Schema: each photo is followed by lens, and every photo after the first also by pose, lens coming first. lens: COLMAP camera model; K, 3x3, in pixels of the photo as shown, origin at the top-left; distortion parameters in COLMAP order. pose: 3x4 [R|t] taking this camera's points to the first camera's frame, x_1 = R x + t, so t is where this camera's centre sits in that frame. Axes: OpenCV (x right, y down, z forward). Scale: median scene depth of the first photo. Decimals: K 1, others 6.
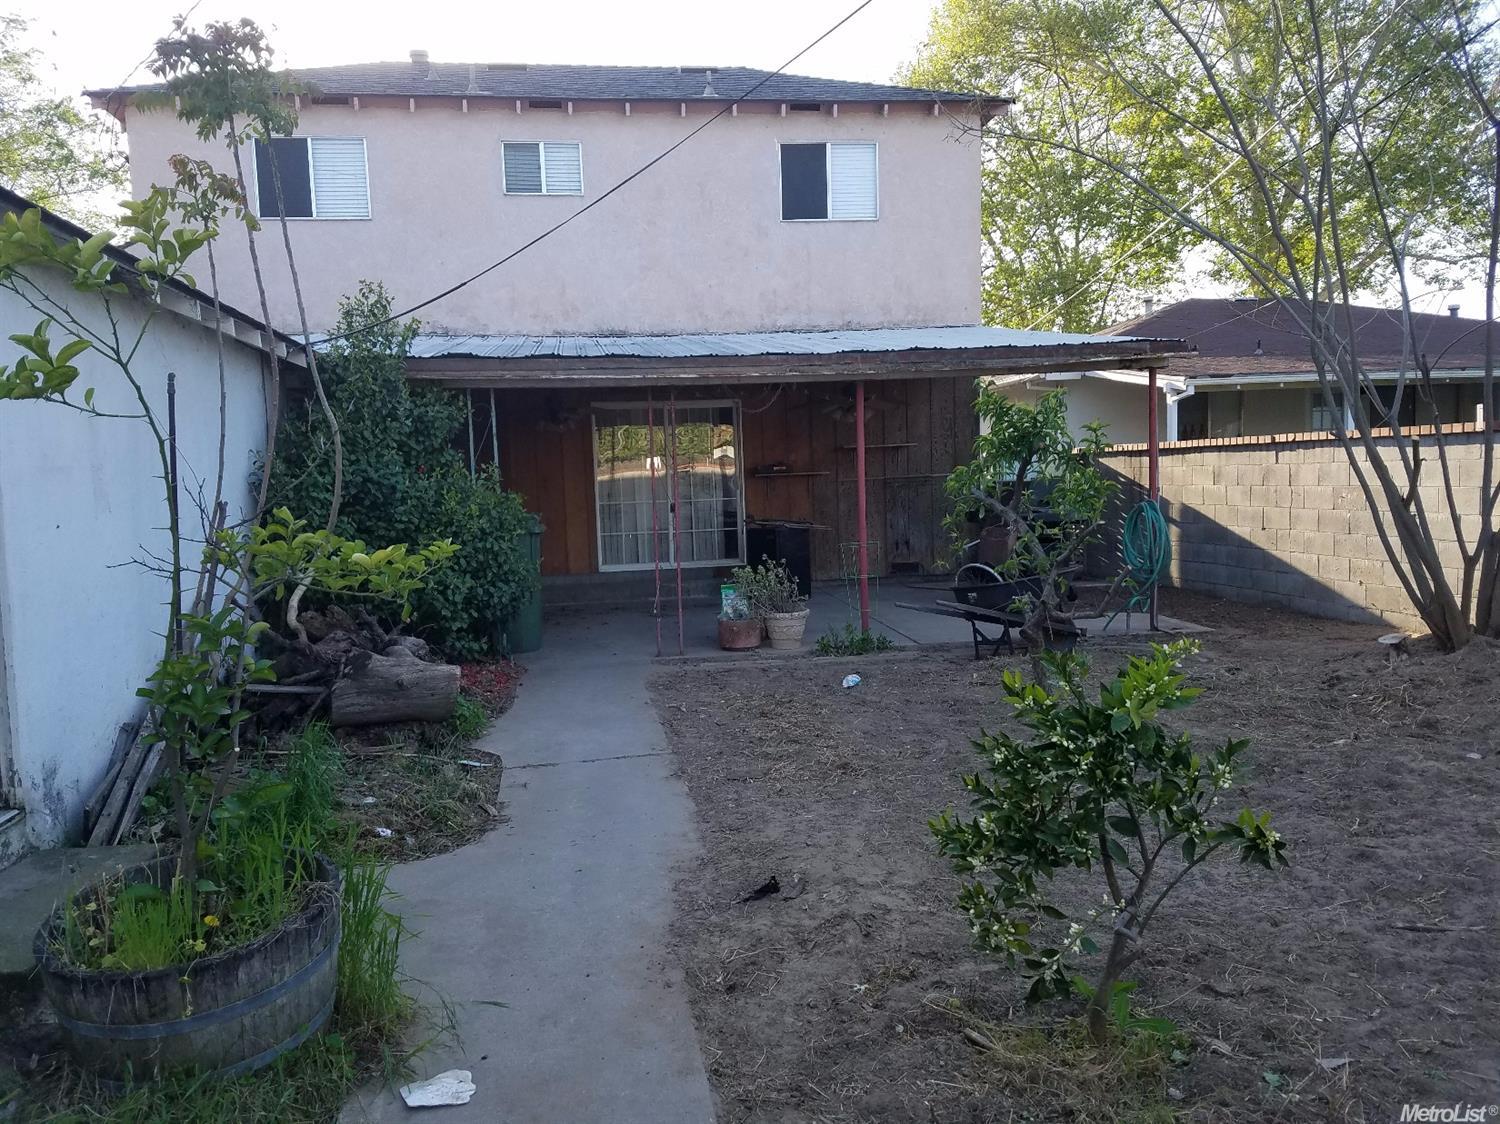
lens RADIAL K [[1151.6, 0, 745.5], [0, 1151.6, 566.7], [0, 0, 1]] dist [0.060859, -0.054000]
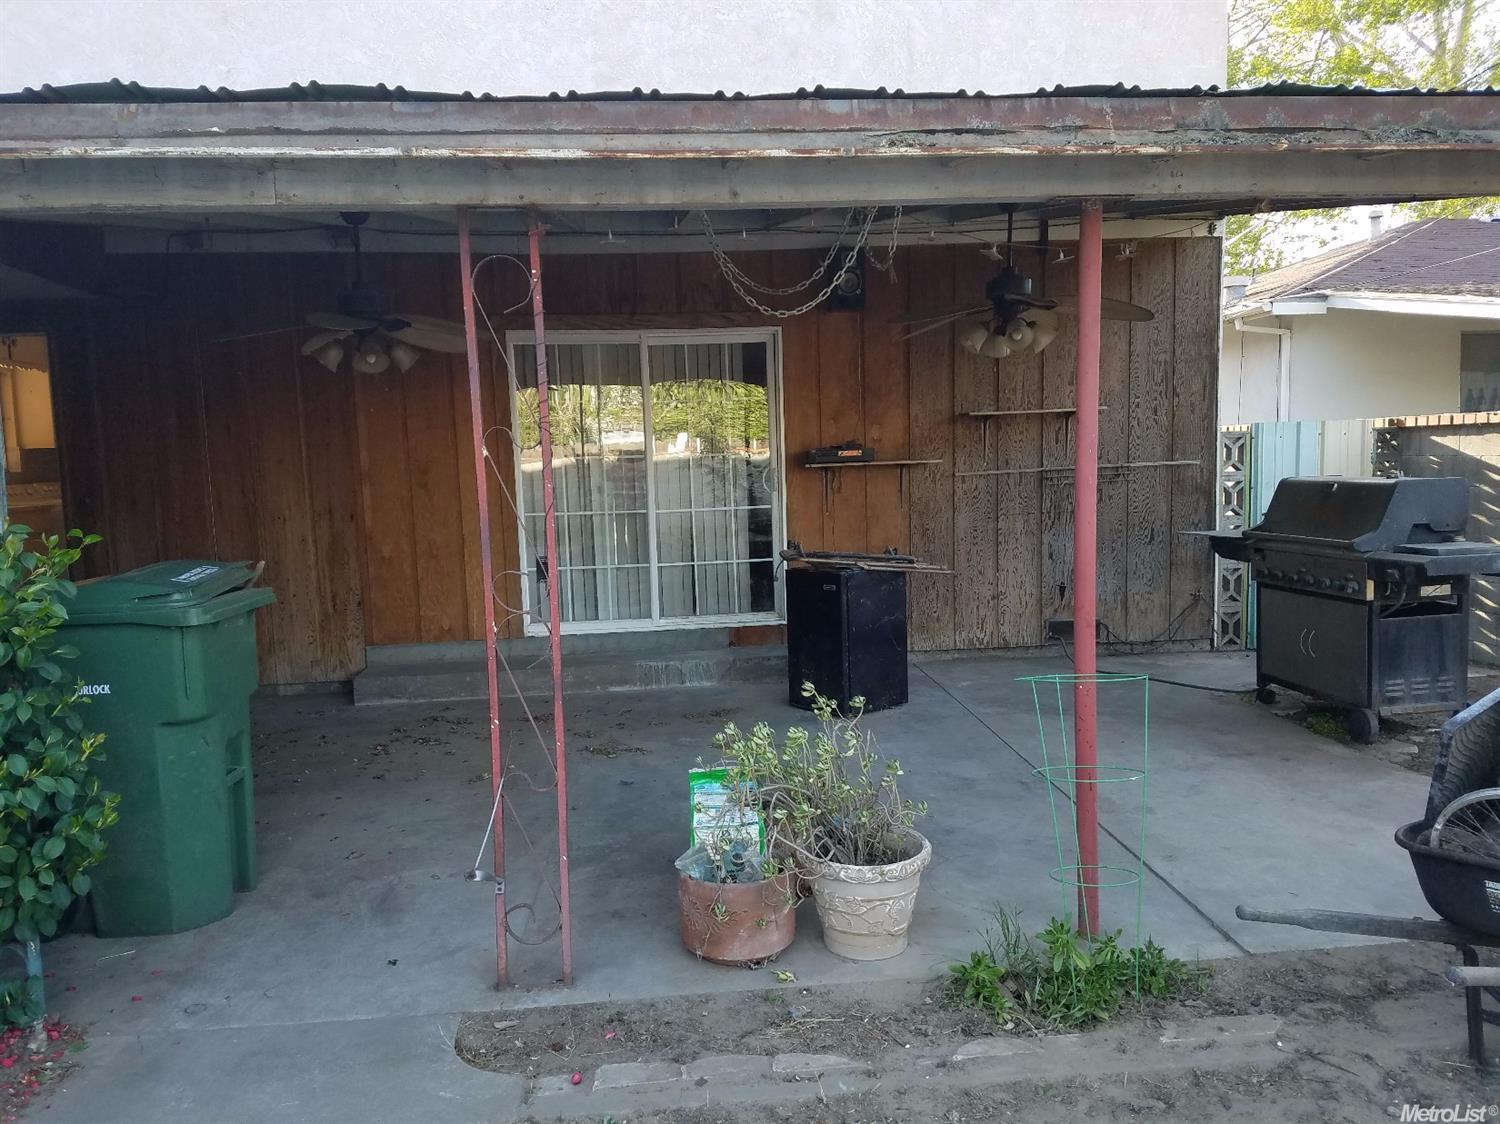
lens RADIAL K [[1151.6, 0, 752.4], [0, 1151.6, 555.2], [0, 0, 1]] dist [0.060859, -0.054000]
pose [[0.998532, 0.012468, -0.052719, 0.012678], [-0.012149, 0.999906, 0.006370, -0.040152], [0.052794, -0.005721, 0.998589, 0.457250]]
